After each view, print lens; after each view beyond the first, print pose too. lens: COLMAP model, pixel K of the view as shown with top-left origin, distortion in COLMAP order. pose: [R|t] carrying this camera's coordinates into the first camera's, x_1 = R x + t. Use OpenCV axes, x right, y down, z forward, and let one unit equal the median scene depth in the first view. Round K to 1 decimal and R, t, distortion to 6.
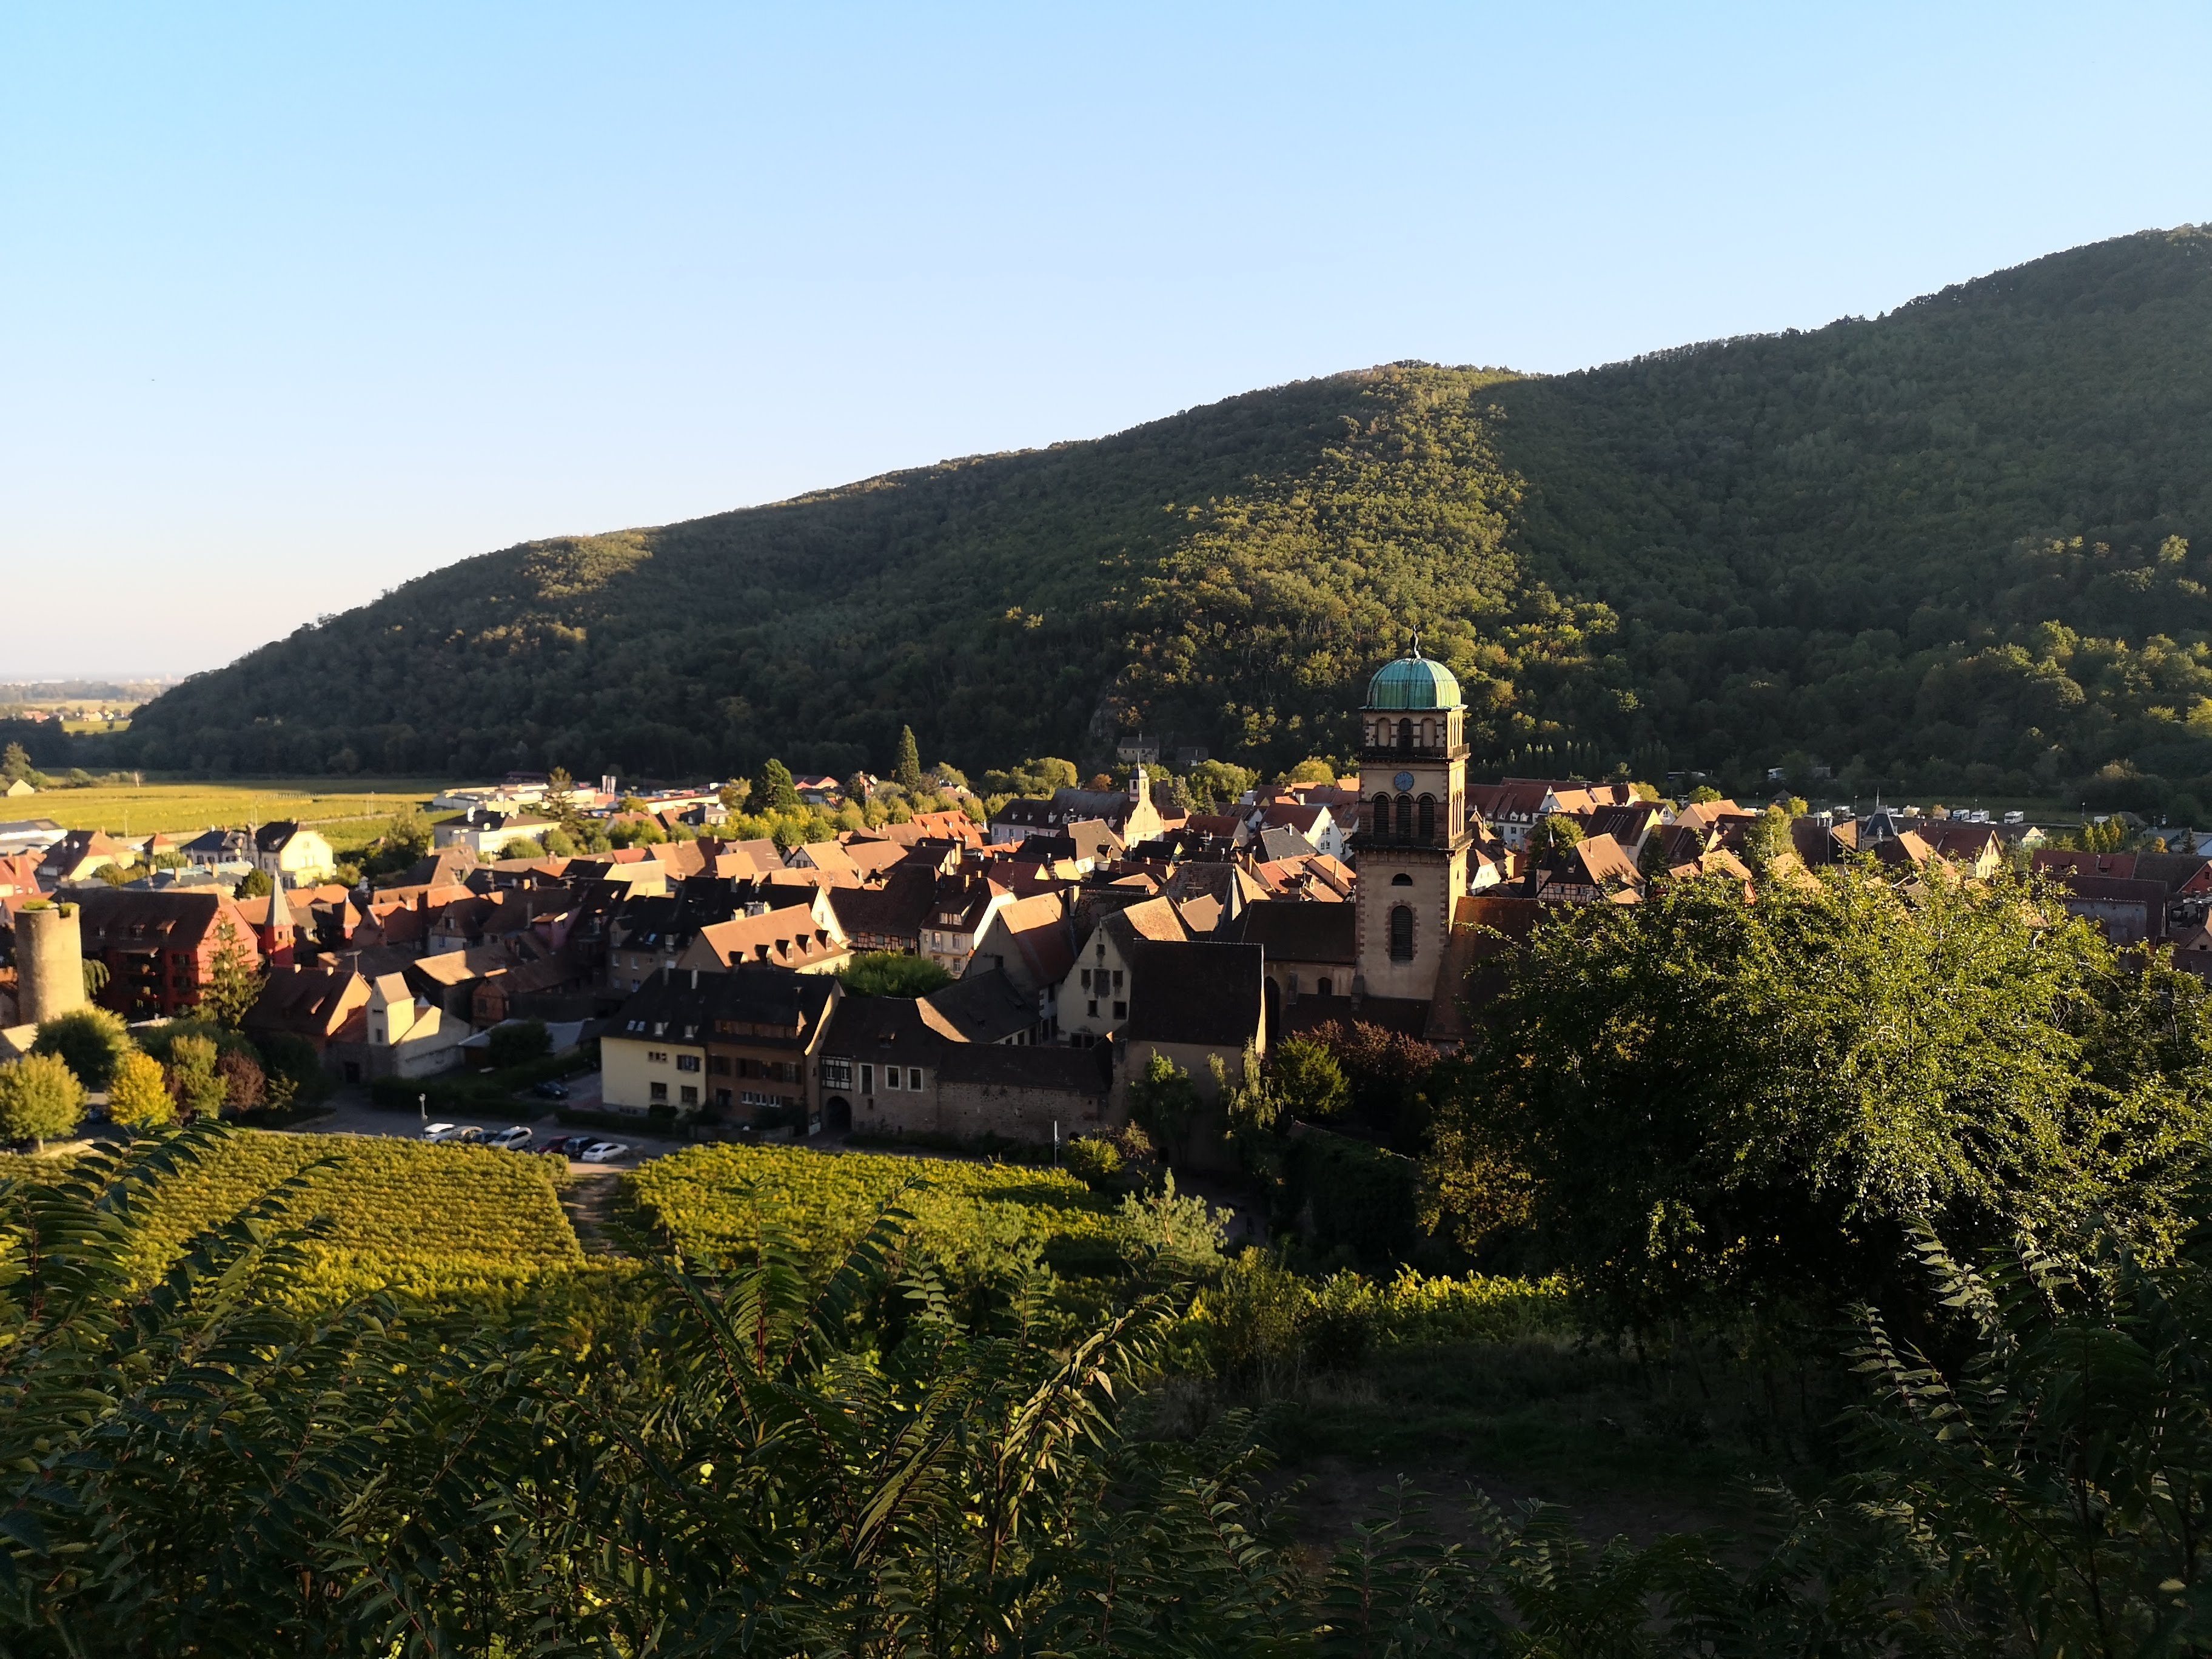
lens RADIAL K [[1696.6, 0, 1106.0], [0, 1696.6, 829.5], [0, 0, 1]] dist [0.063149, -0.056224]
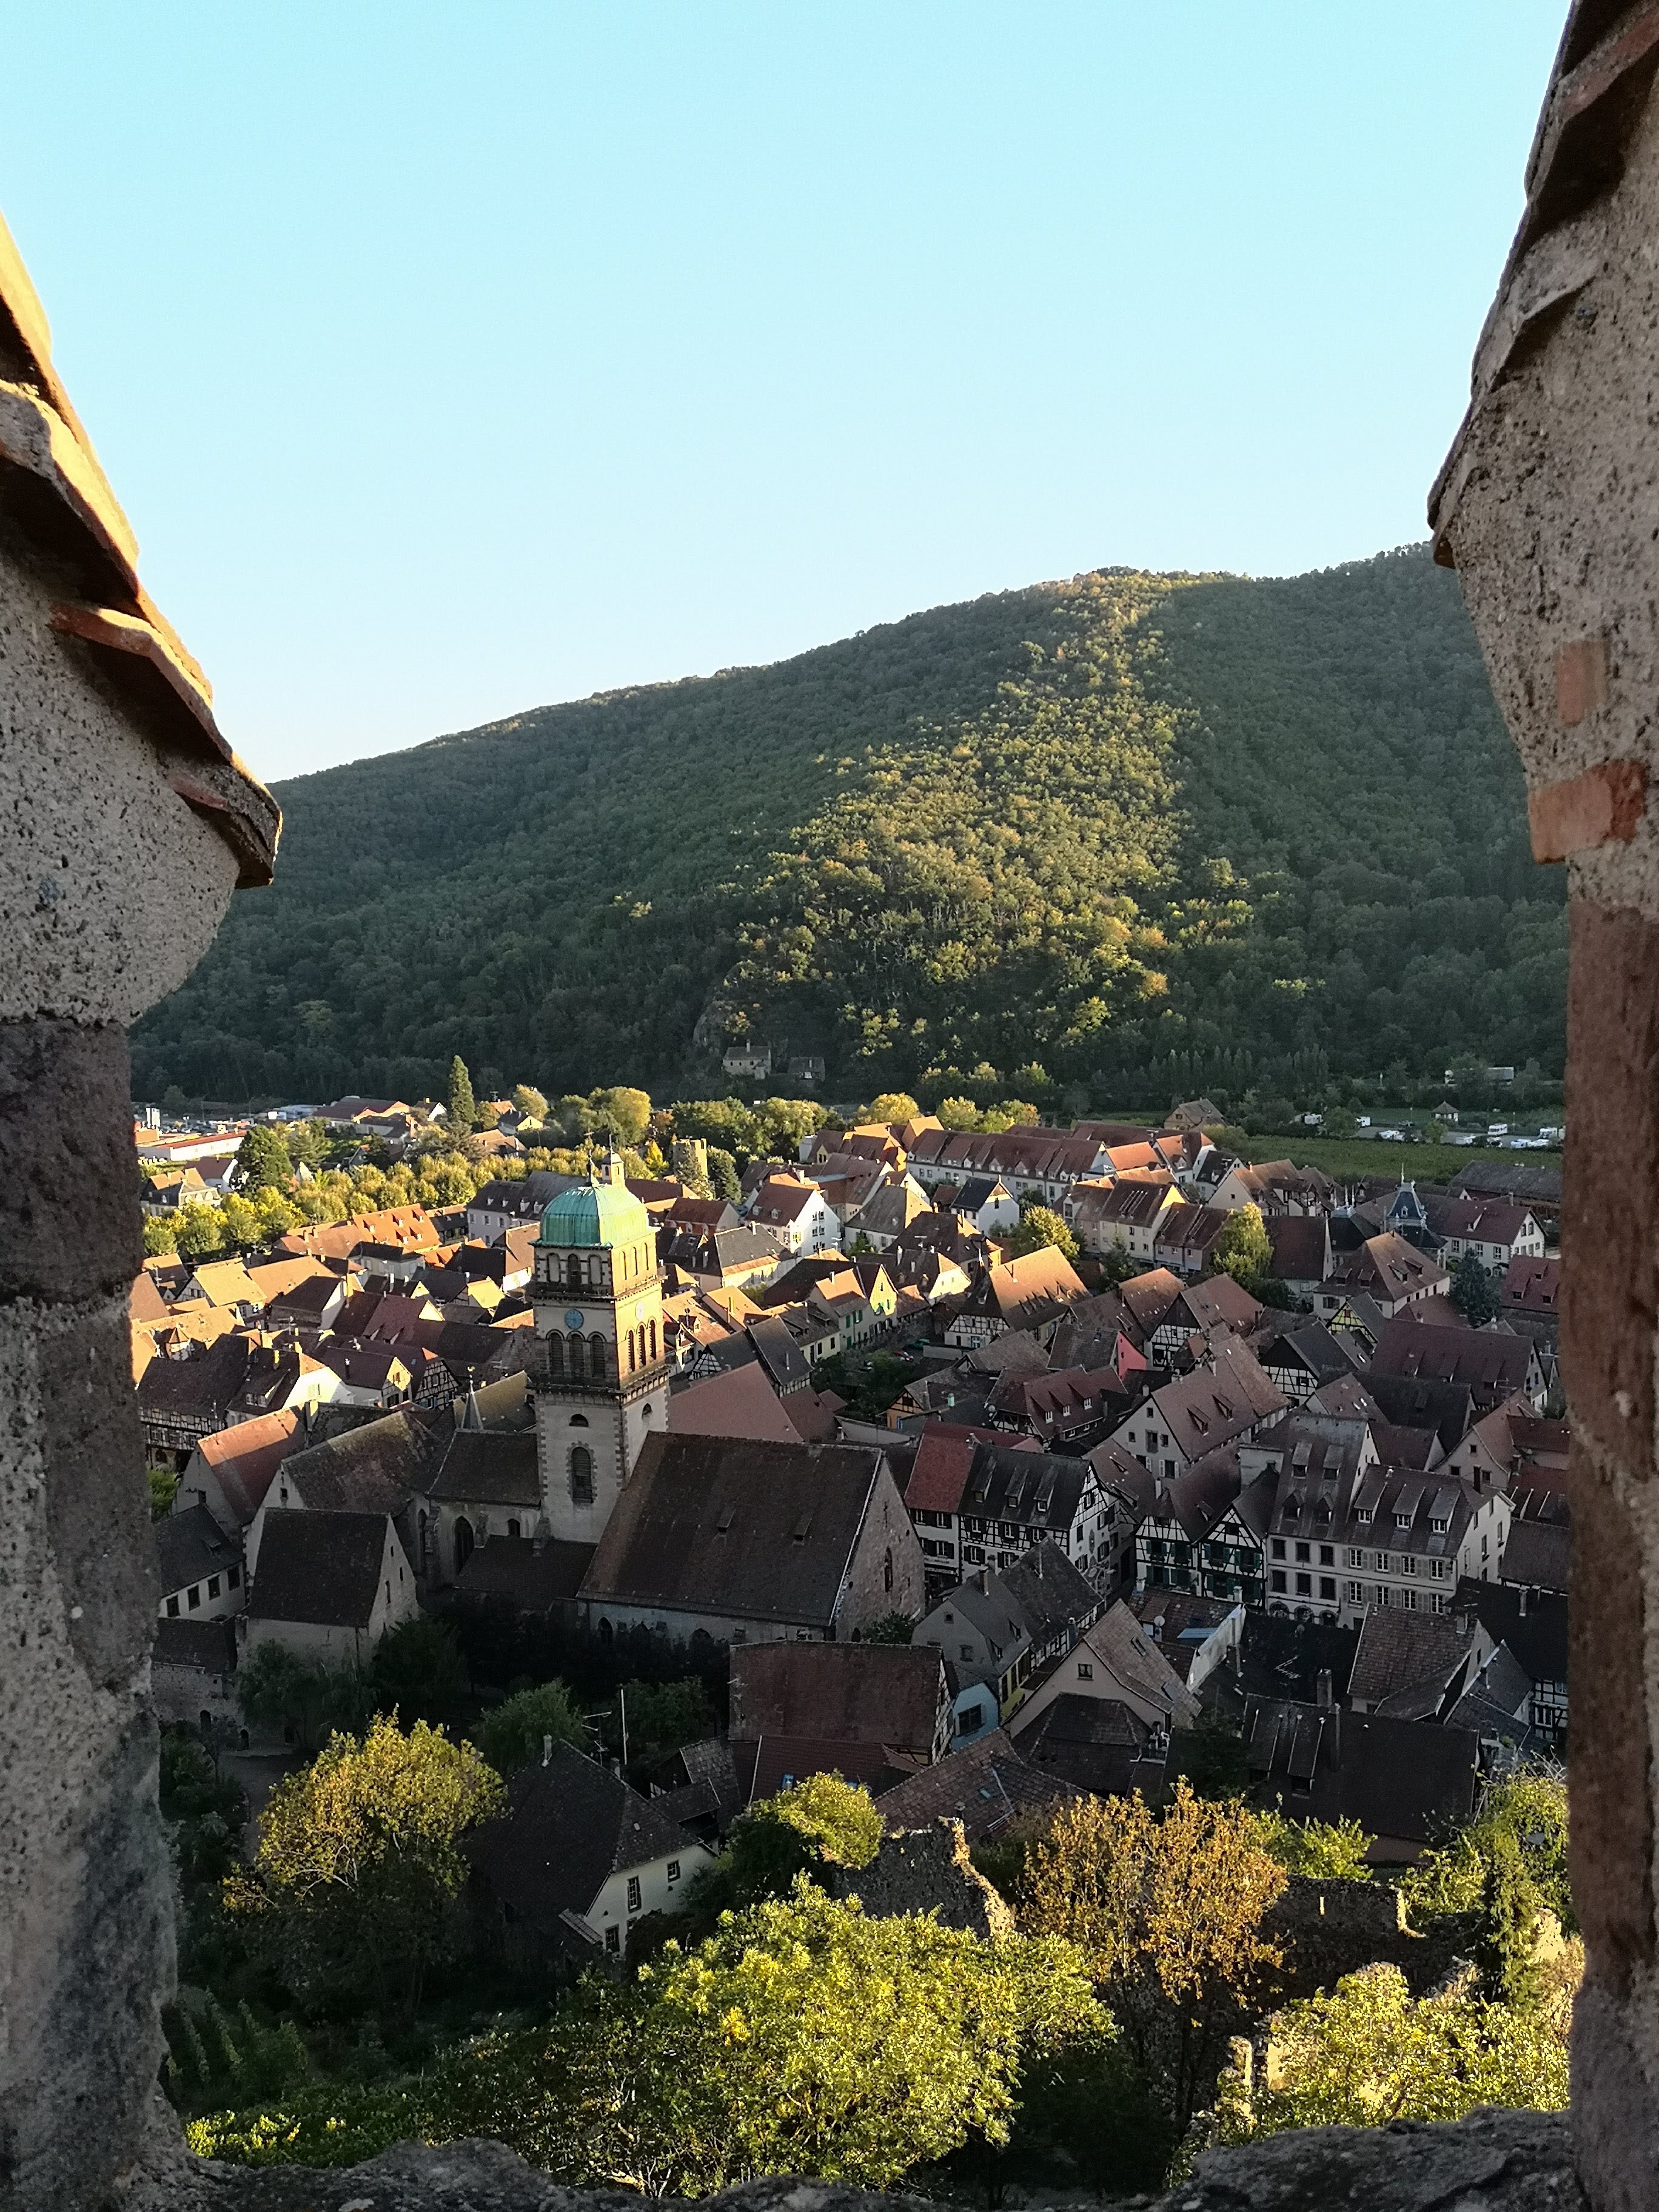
lens RADIAL K [[1974.4, 0, 829.5], [0, 1974.4, 1106.0], [0, 0, 1]] dist [0.053306, -0.004901]
pose [[0.999157, -0.027736, -0.030276, 0.080176], [0.028370, 0.999383, 0.020705, -0.037730], [0.029683, -0.021547, 0.999327, -0.024272]]
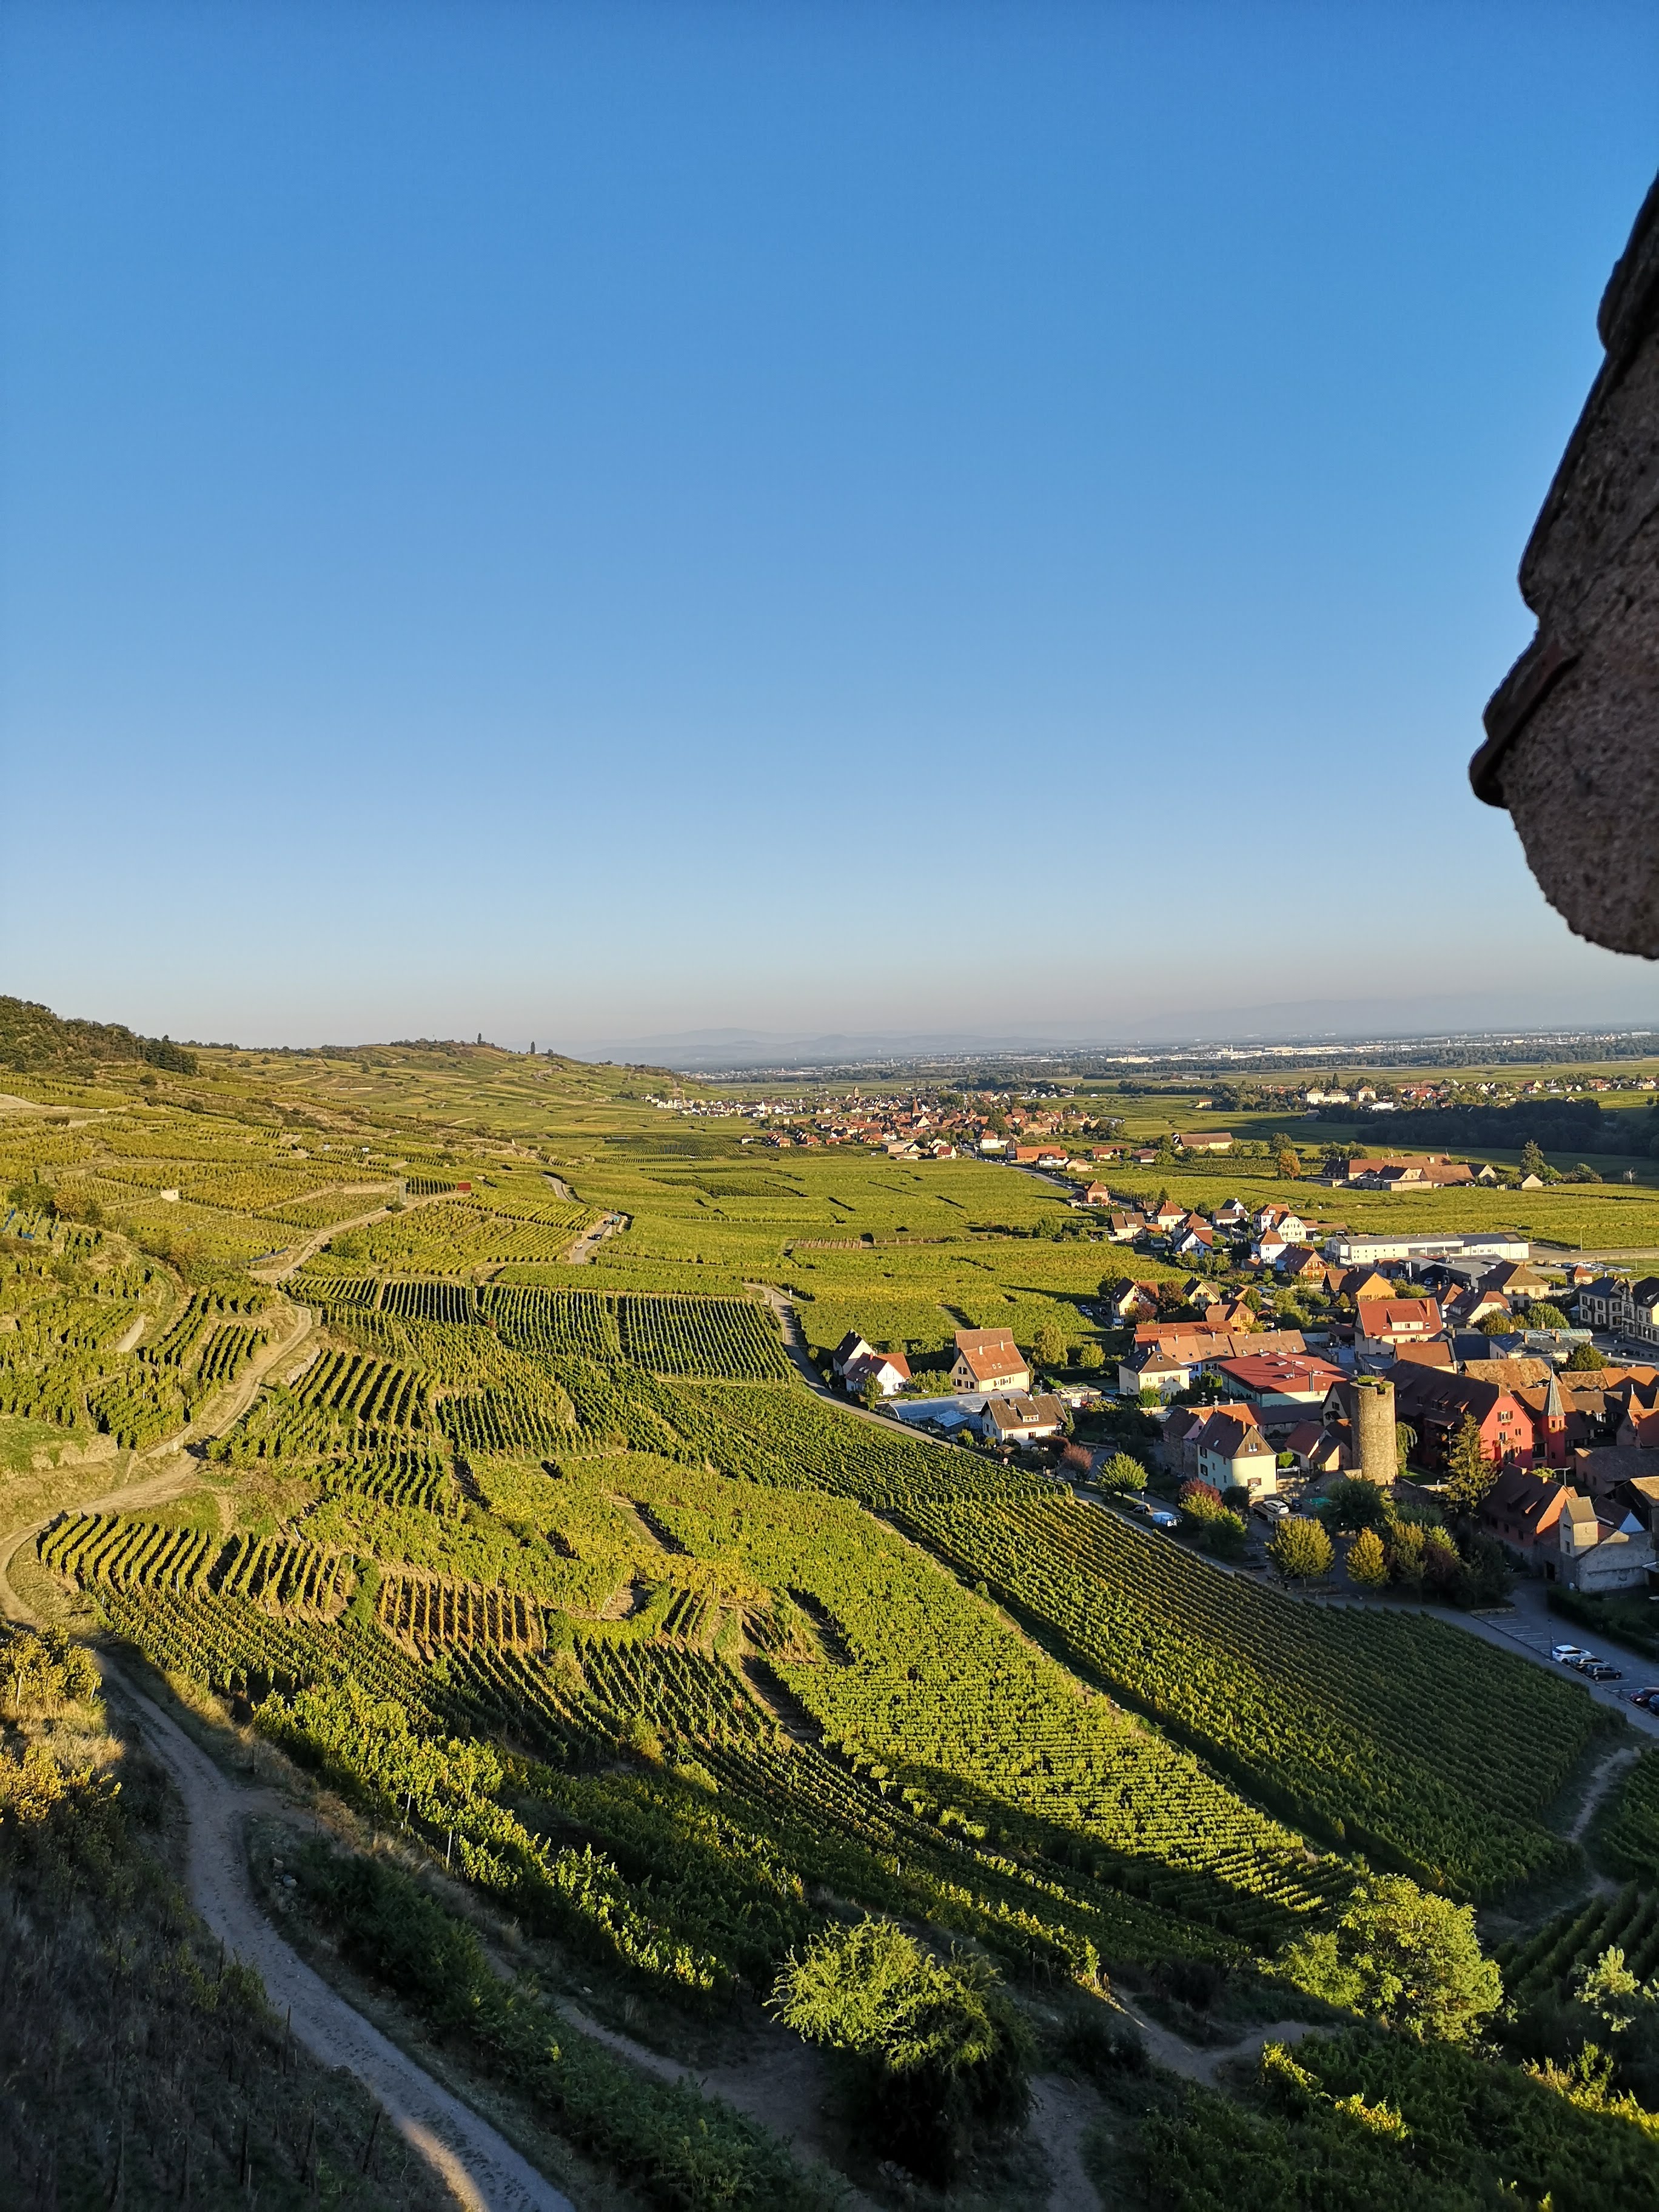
lens RADIAL K [[1696.6, 0, 829.5], [0, 1696.6, 1106.0], [0, 0, 1]] dist [0.063149, -0.056224]
pose [[0.550324, 0.011078, -0.834878, 0.352412], [-0.046474, 0.998768, -0.017382, -0.173144], [0.833657, 0.048366, 0.550161, -0.125892]]
